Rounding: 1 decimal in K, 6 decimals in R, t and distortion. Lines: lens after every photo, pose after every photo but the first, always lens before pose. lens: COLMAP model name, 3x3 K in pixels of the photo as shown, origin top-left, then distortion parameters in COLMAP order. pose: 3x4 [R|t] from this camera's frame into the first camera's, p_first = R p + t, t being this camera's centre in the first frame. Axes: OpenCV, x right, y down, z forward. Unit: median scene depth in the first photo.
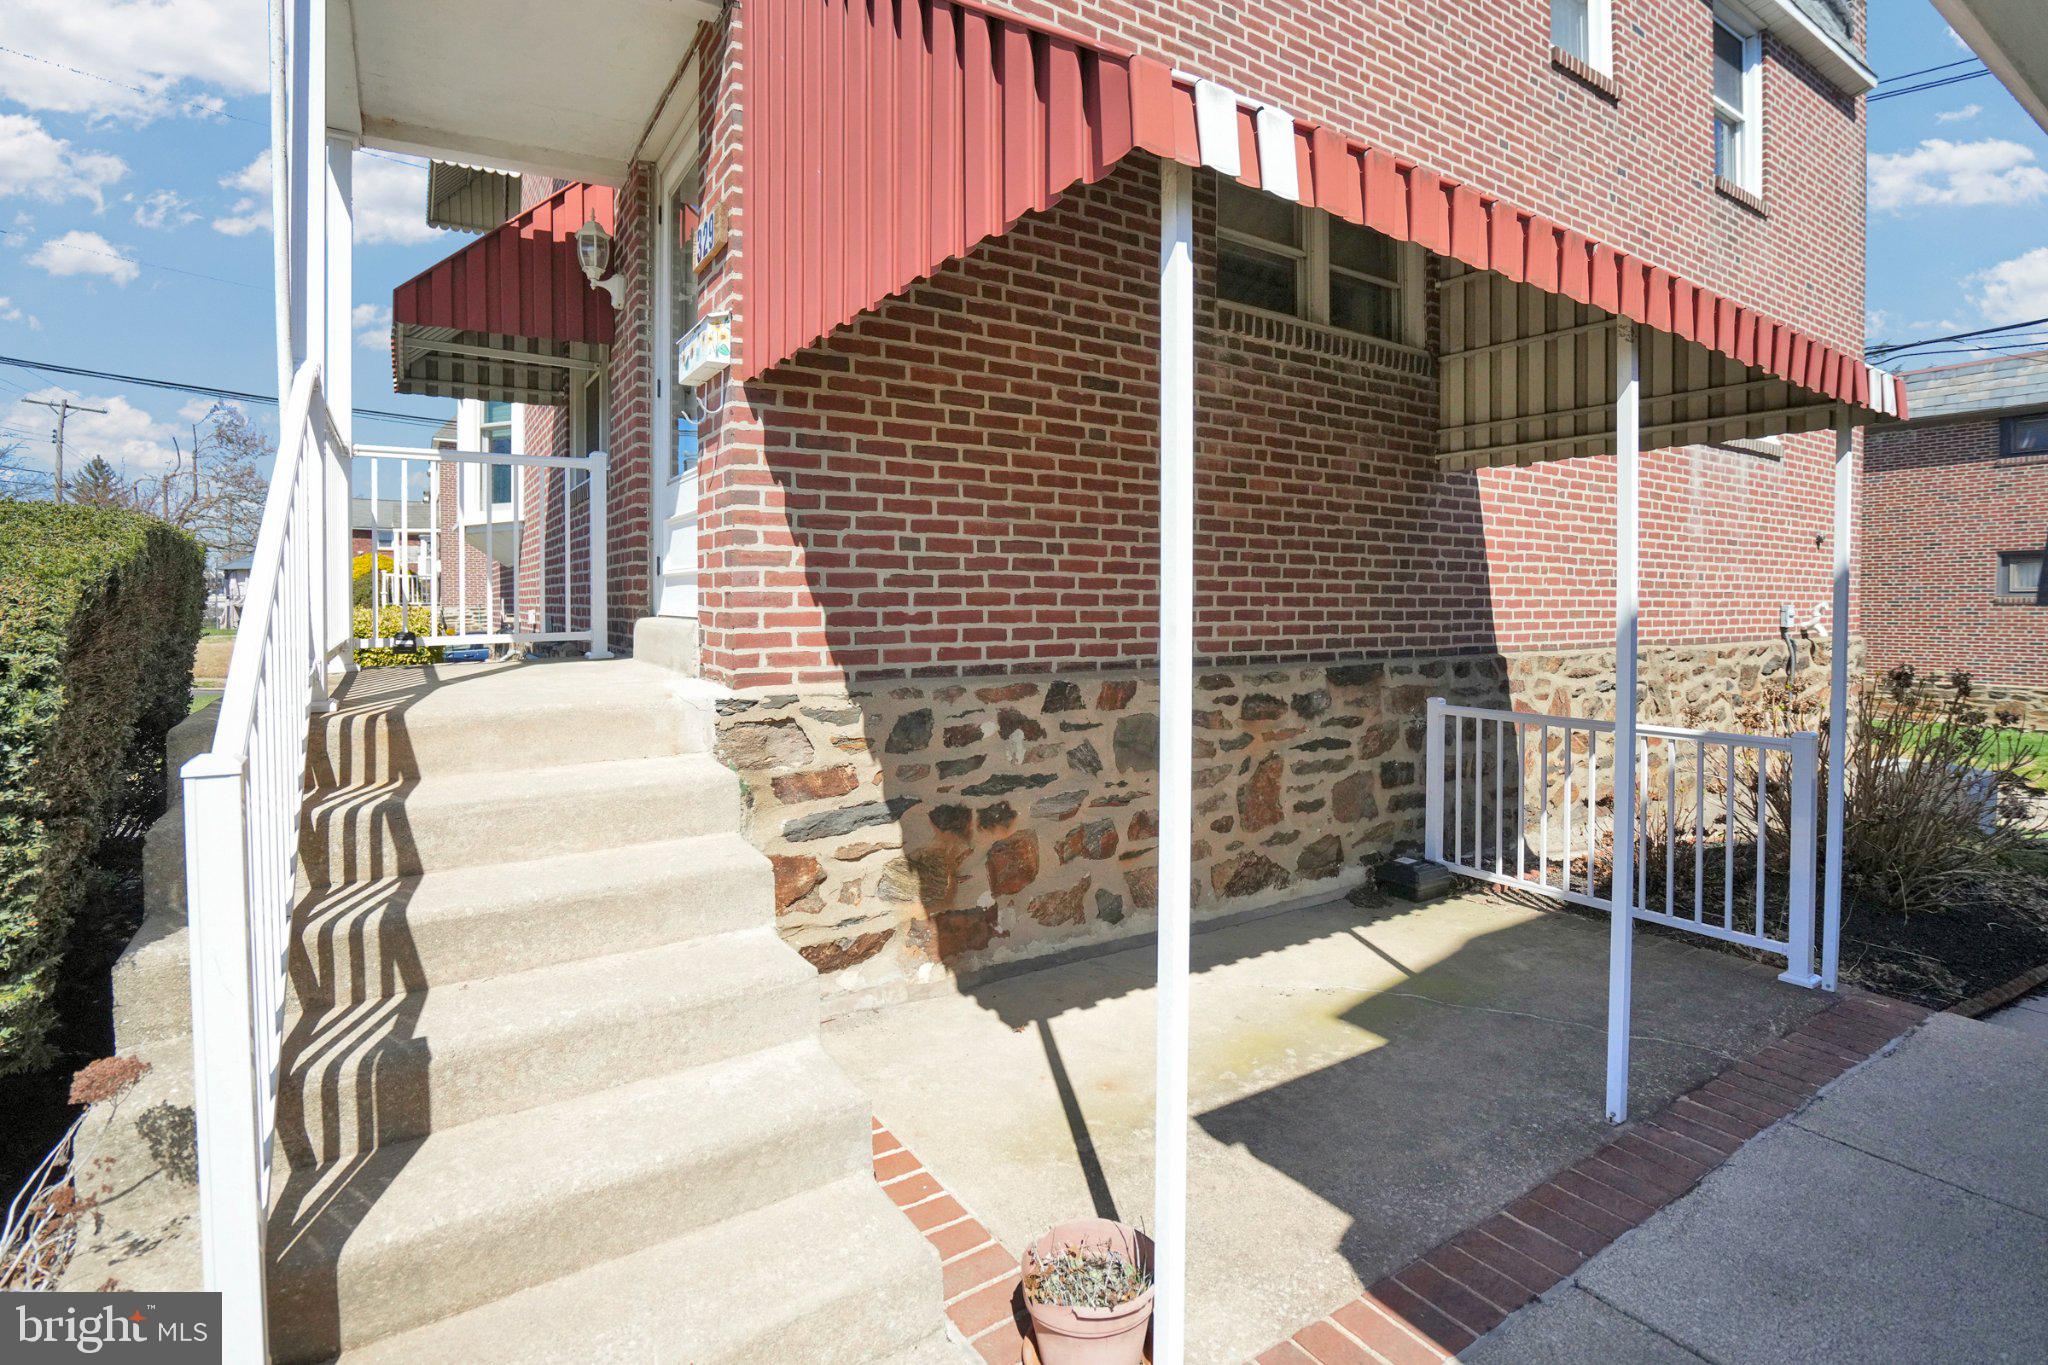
lens RADIAL K [[963.0, 0, 1022.4], [0, 963.0, 635.2], [0, 0, 1]] dist [-0.033976, 0.001081]
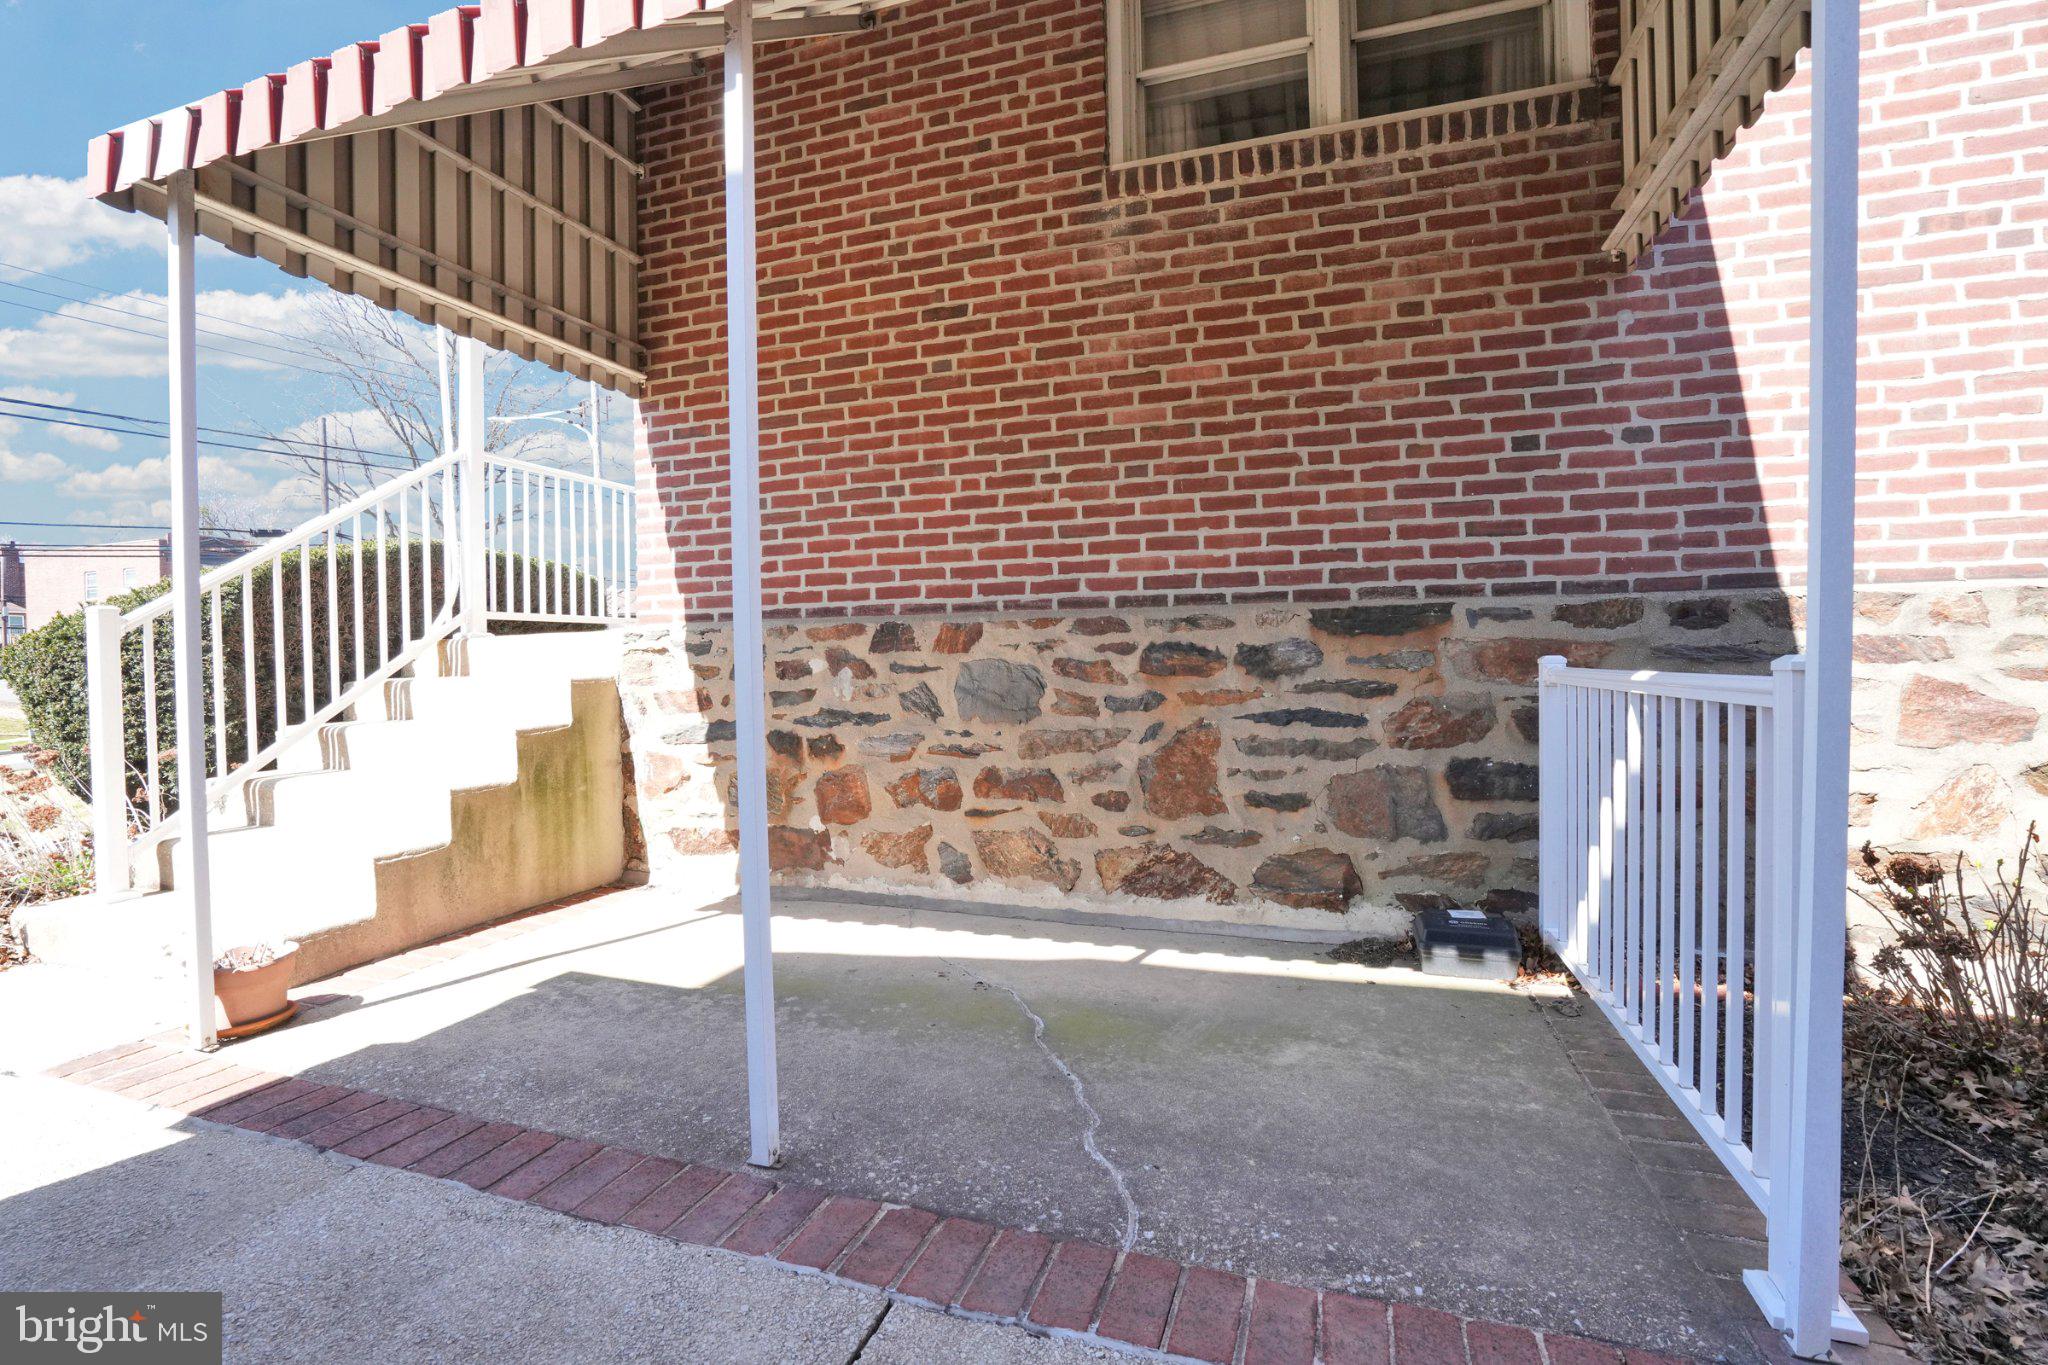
lens RADIAL K [[951.6, 0, 1024.0], [0, 951.6, 682.5], [0, 0, 1]] dist [-0.044207, 0.017672]
pose [[0.617182, 0.004082, -0.786810, 0.897721], [-0.006226, 0.999981, 0.000304, 0.108847], [0.786796, 0.004711, 0.617195, 0.496662]]
